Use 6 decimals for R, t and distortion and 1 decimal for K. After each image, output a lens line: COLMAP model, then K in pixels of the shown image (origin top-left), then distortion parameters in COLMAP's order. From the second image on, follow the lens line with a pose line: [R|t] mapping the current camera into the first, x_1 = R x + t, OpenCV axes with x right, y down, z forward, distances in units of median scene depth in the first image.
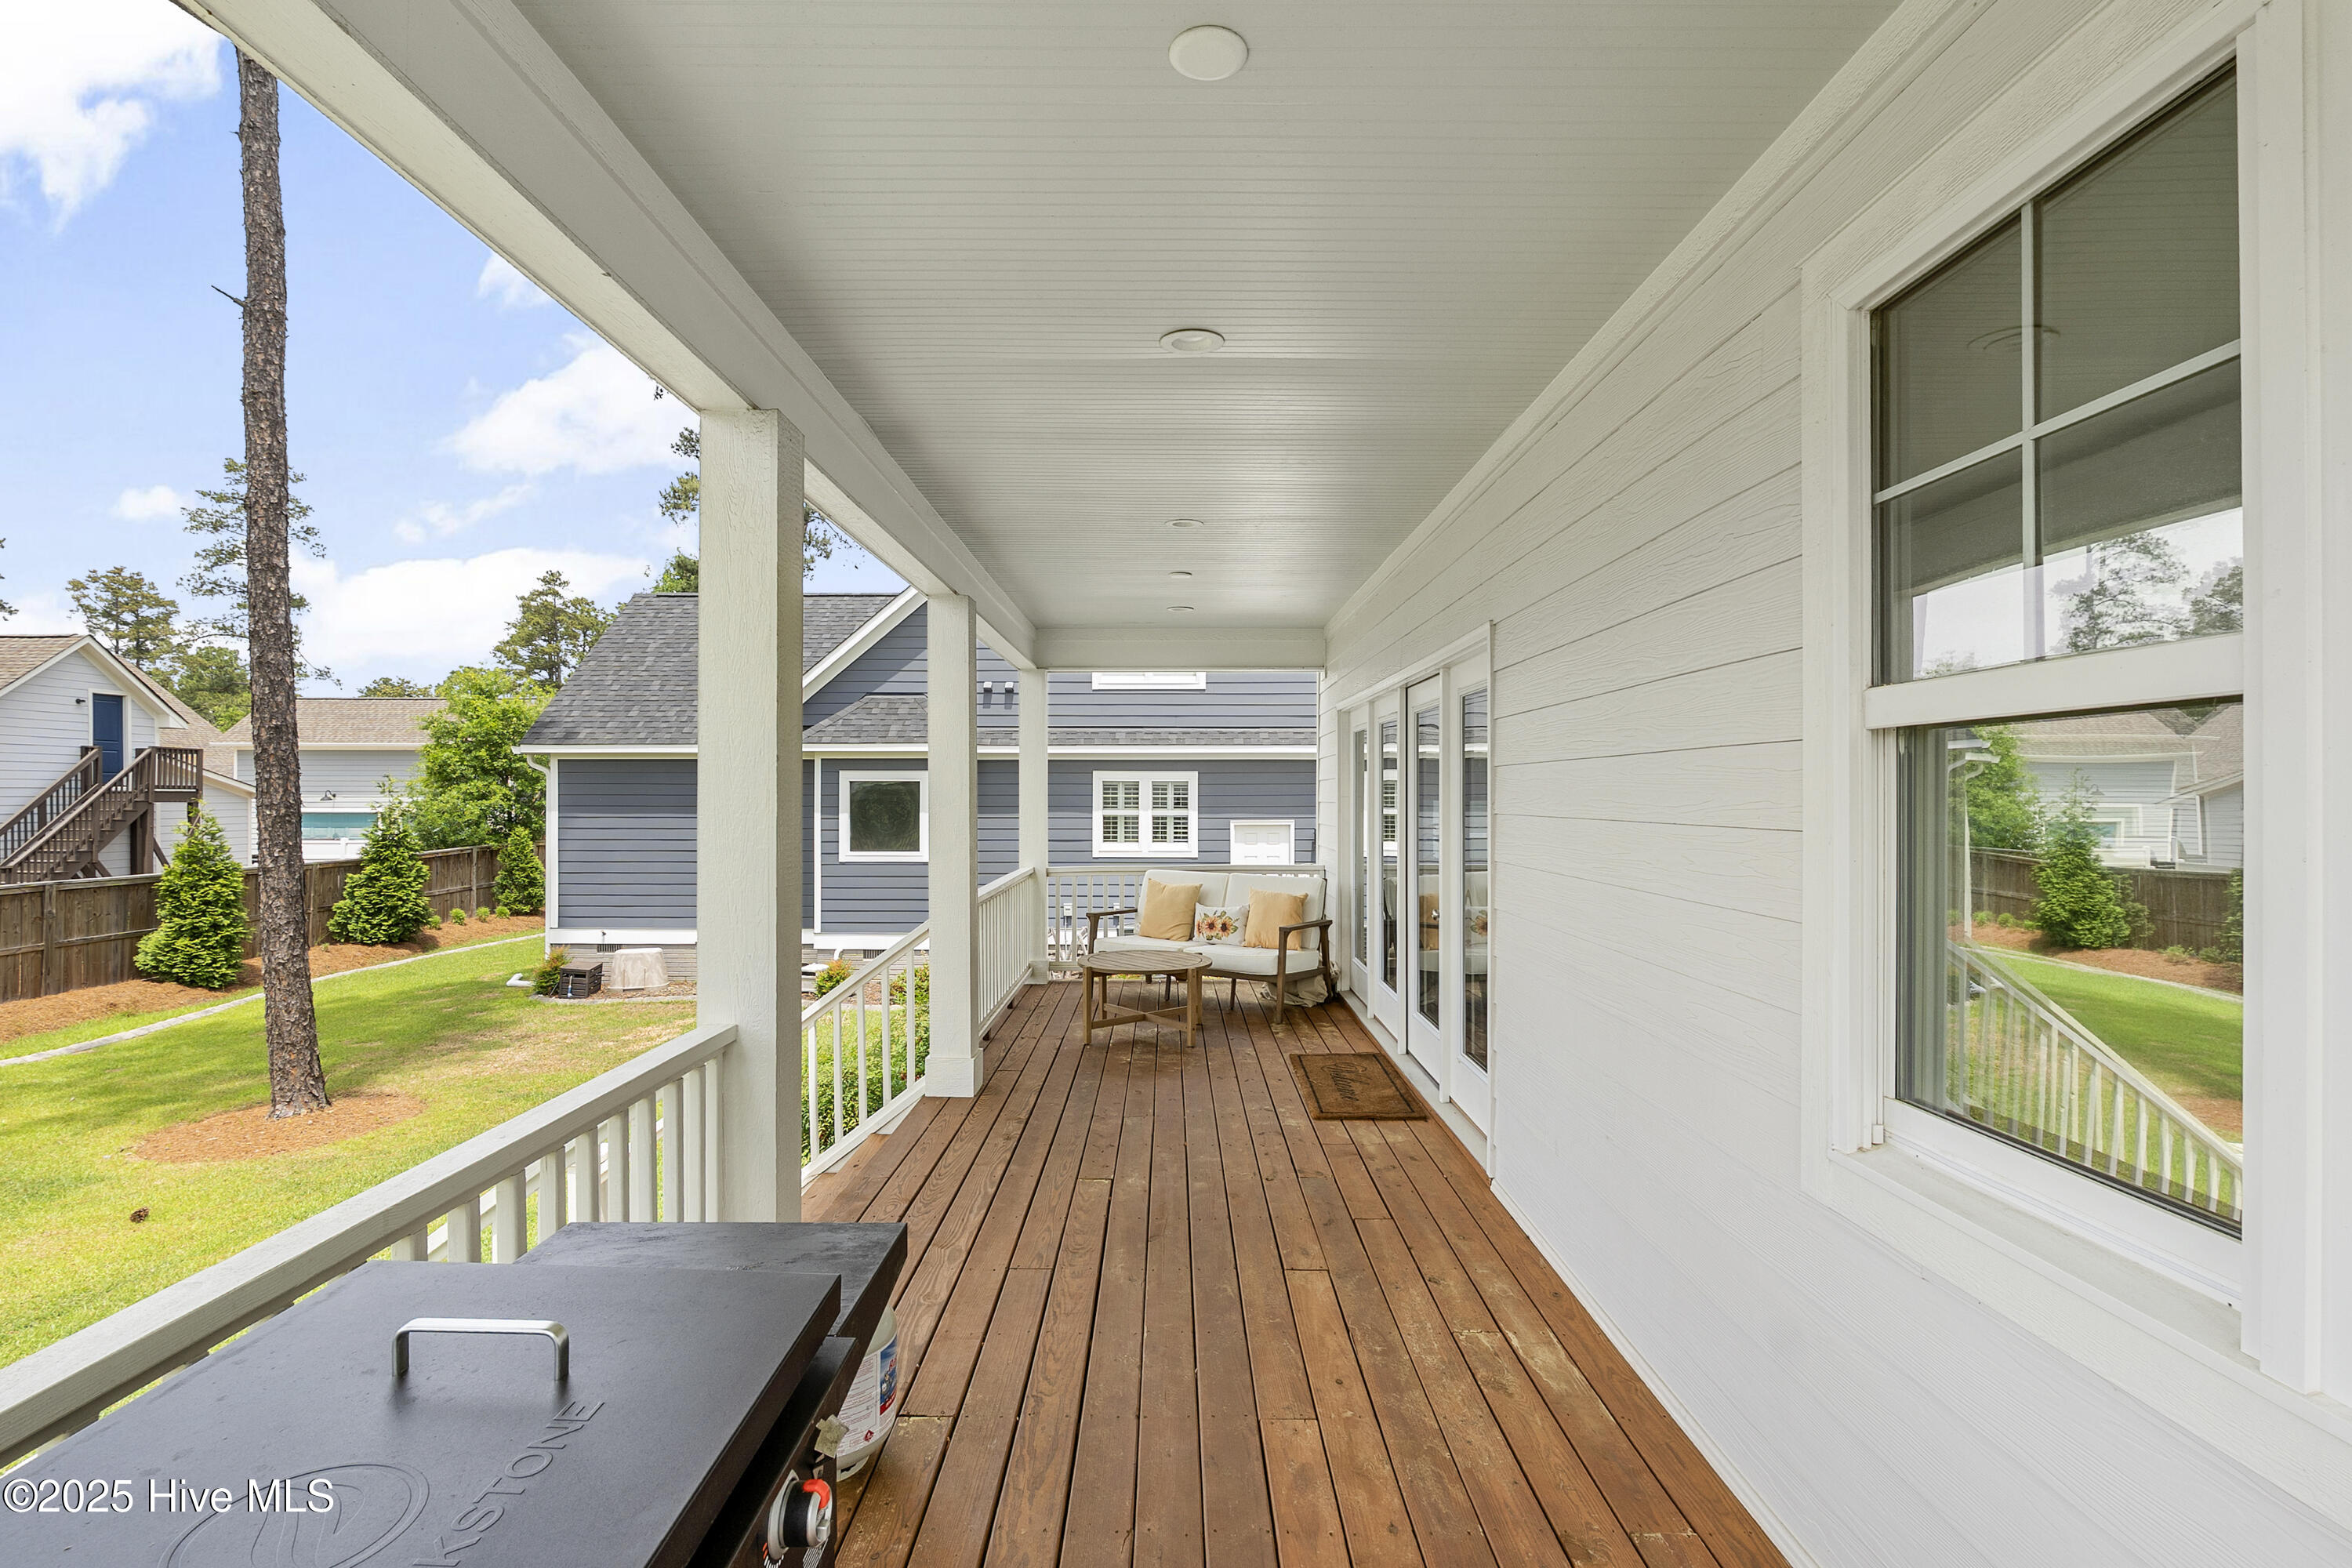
lens RADIAL K [[1077.2, 0, 1170.3], [0, 1077.2, 798.5], [0, 0, 1]] dist [-0.008321, 0.002044]
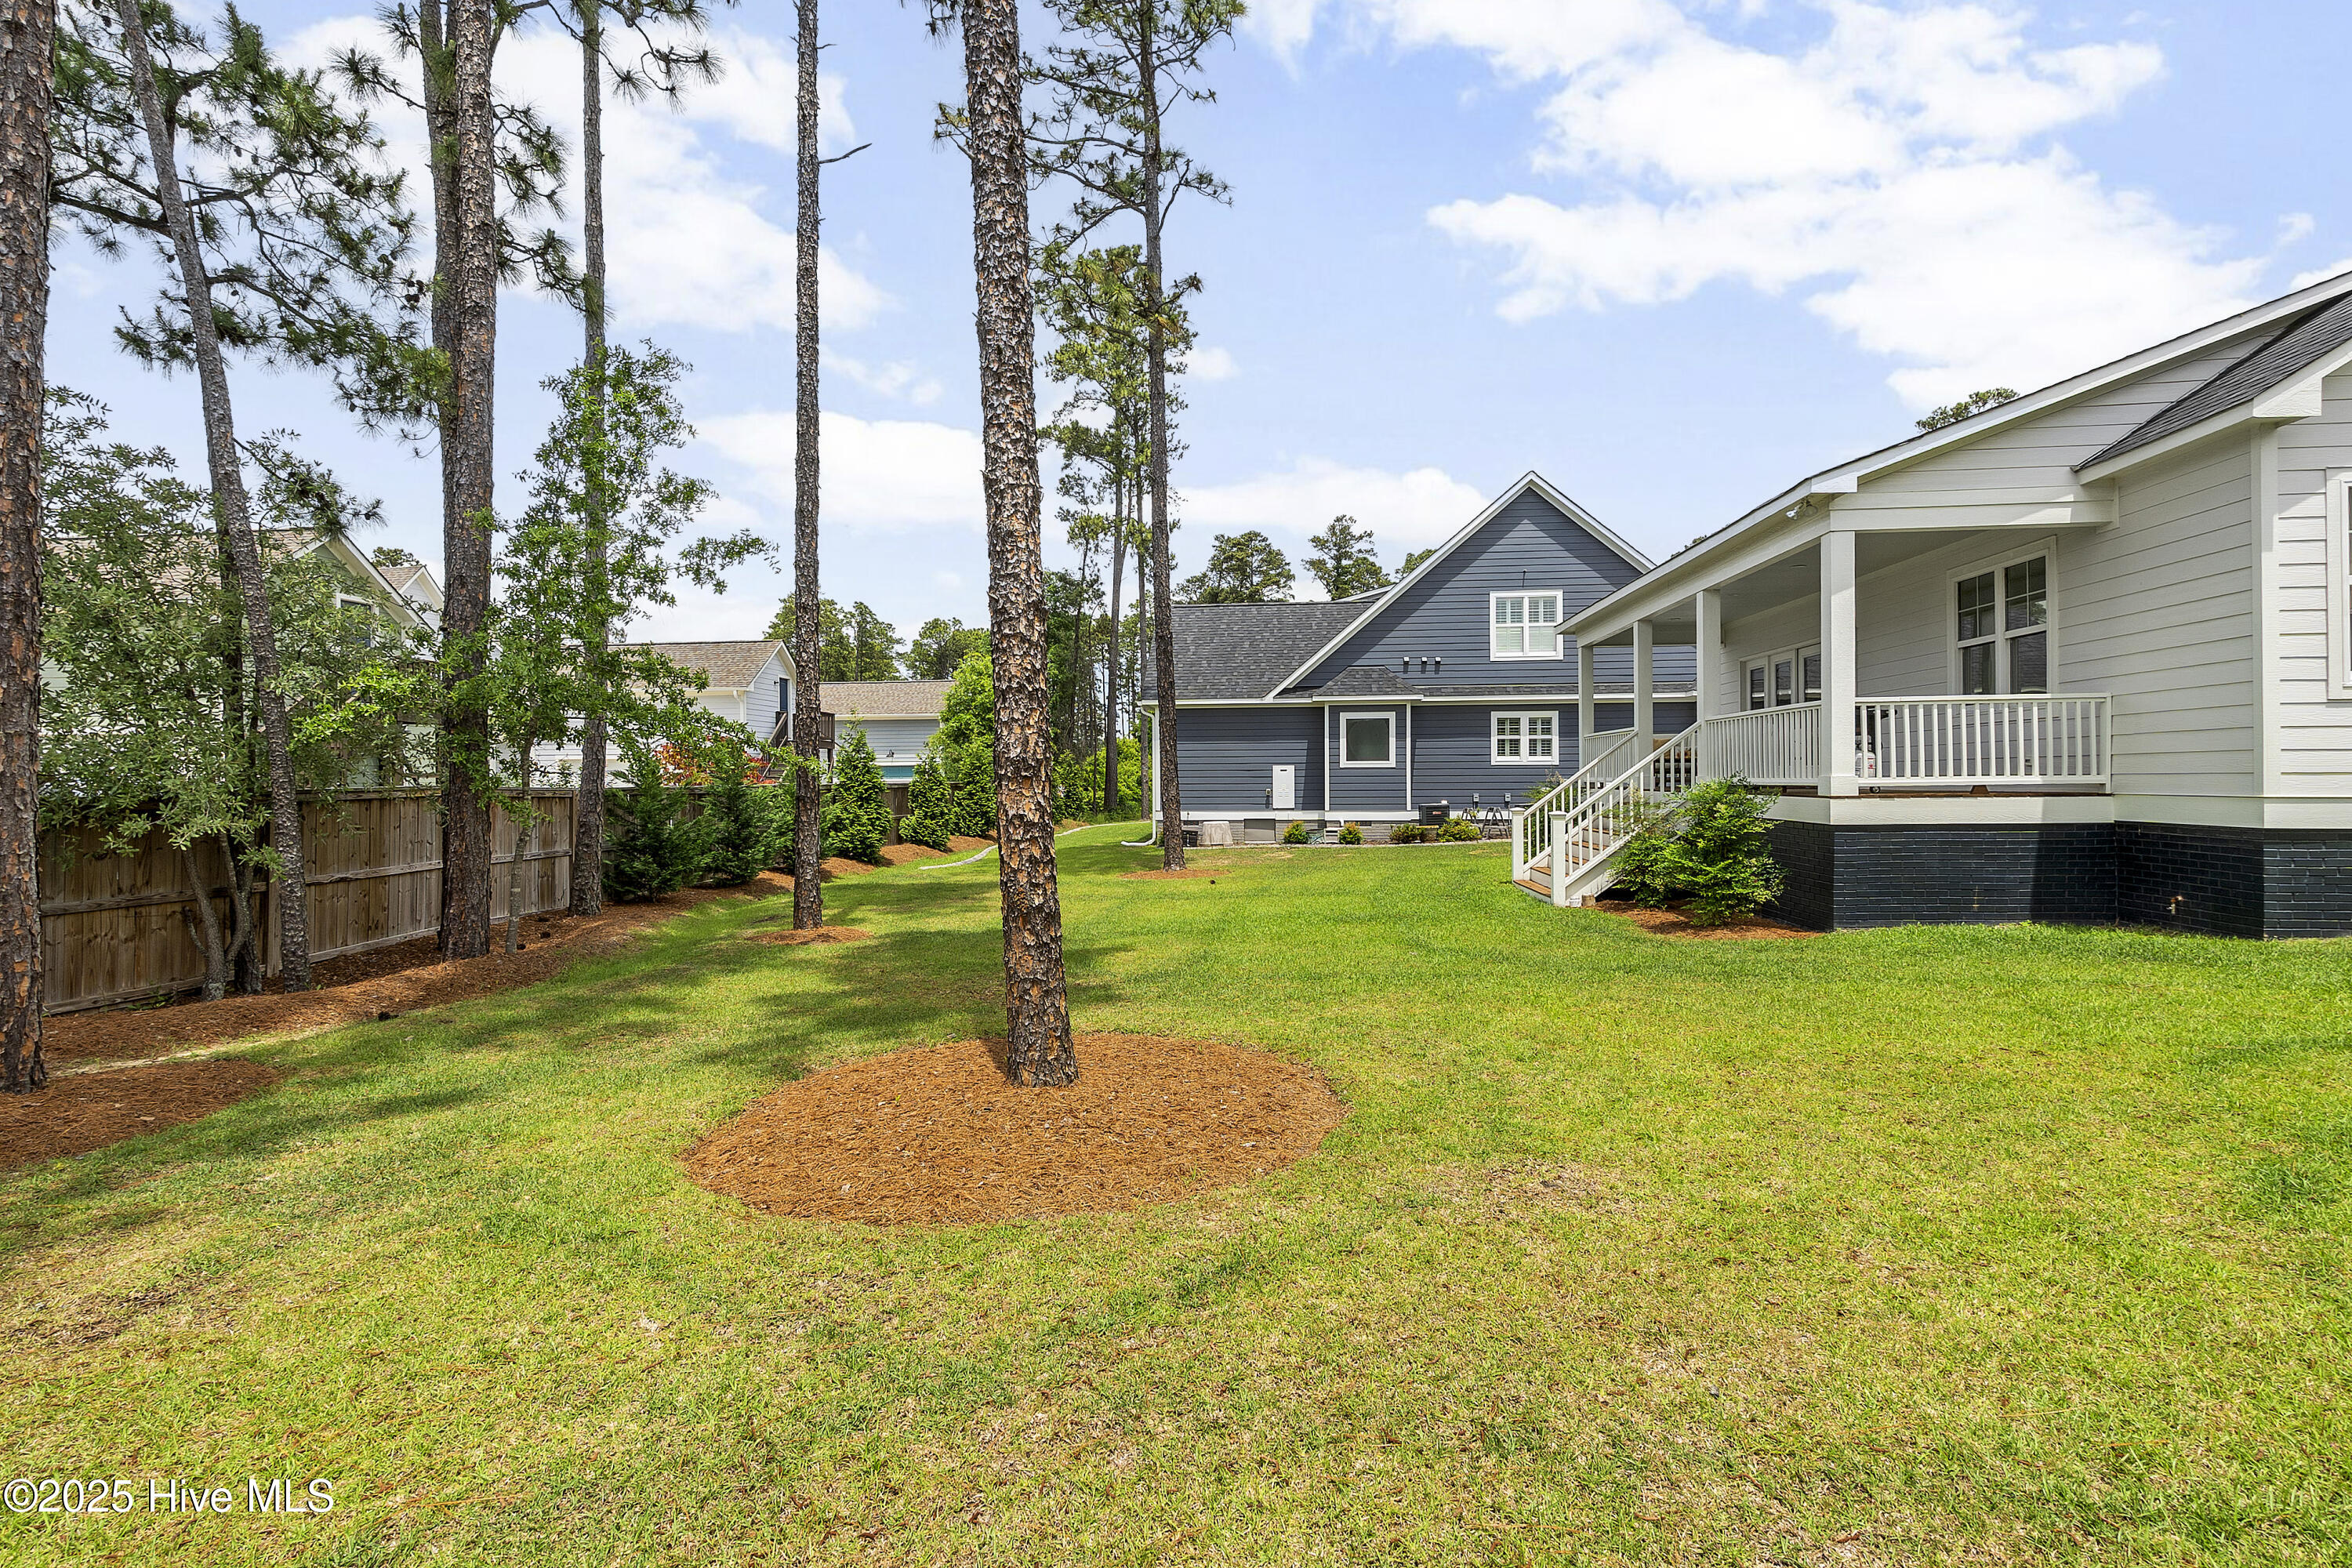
lens RADIAL K [[1077.2, 0, 1176.0], [0, 1077.2, 773.9], [0, 0, 1]] dist [-0.008321, 0.002044]
pose [[0.994187, -0.007688, -0.107396, -0.370722], [0.006853, 0.999943, -0.008145, 0.078364], [0.107453, 0.007362, 0.994183, -0.656892]]
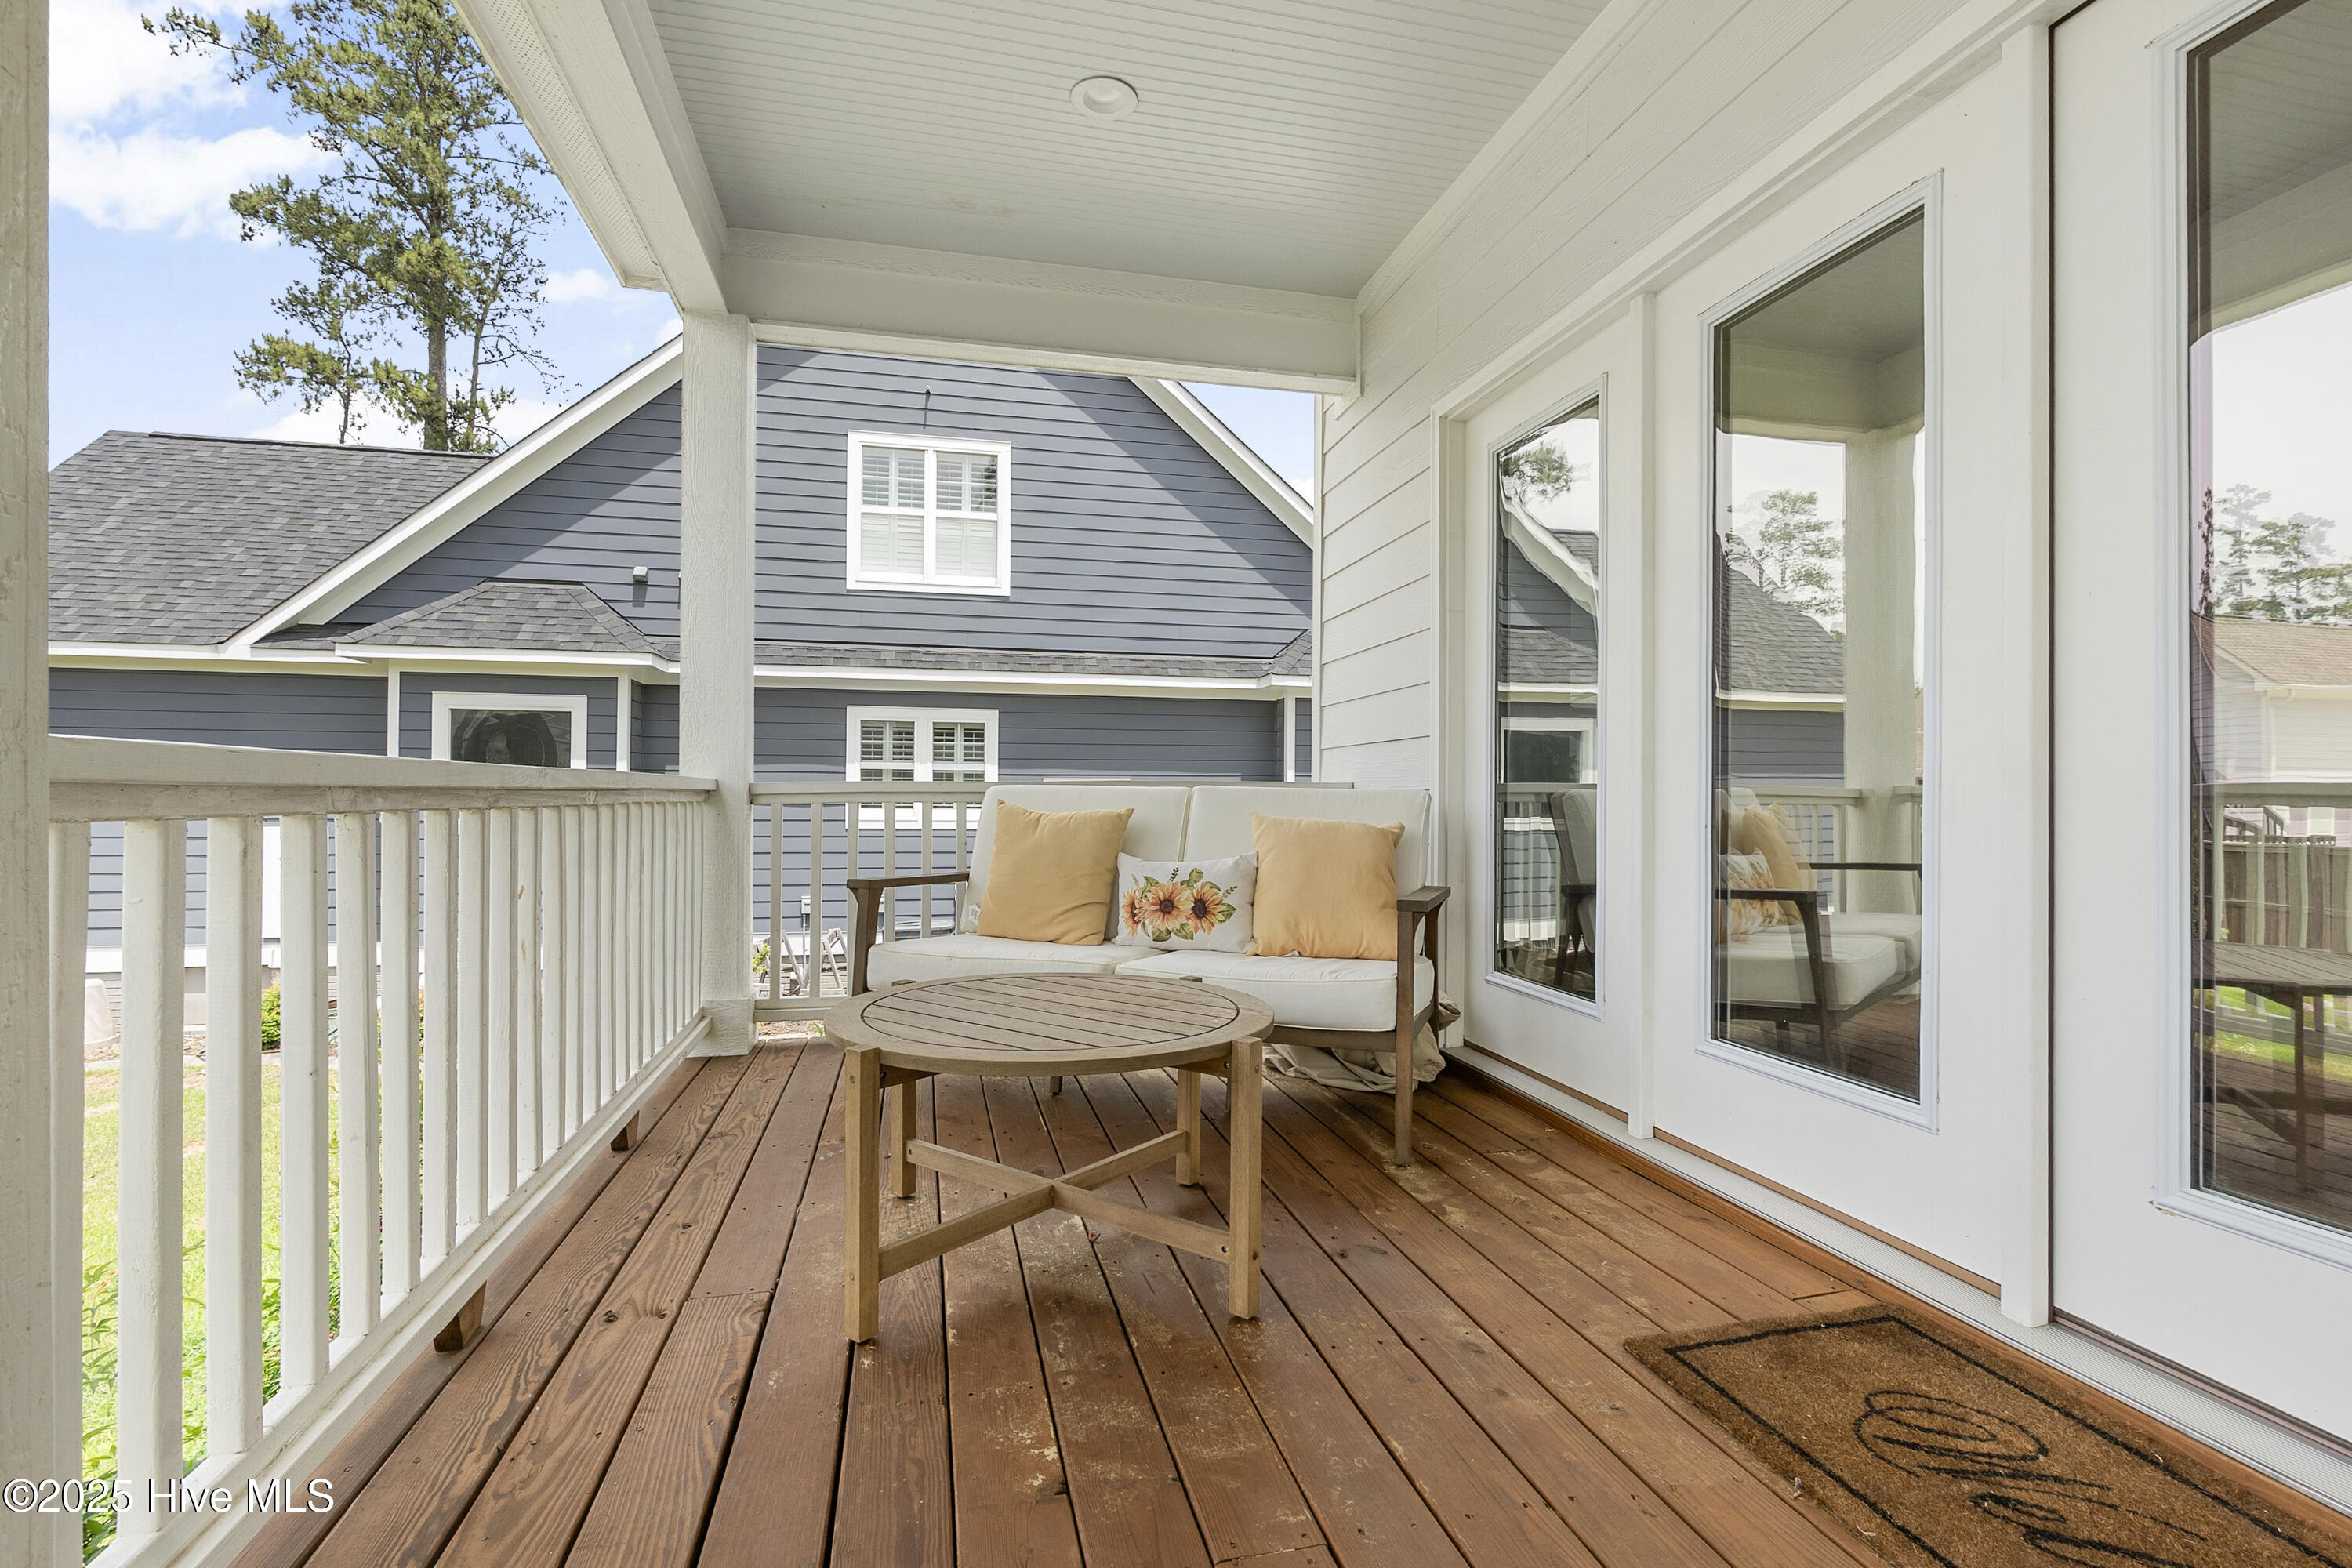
lens RADIAL K [[1077.2, 0, 1173.0], [0, 1077.2, 774.7], [0, 0, 1]] dist [-0.008321, 0.002044]
pose [[0.973665, 0.010393, 0.227745, -0.024450], [-0.004732, 0.999666, -0.025388, 0.036224], [-0.227933, 0.023642, 0.973390, 0.275259]]
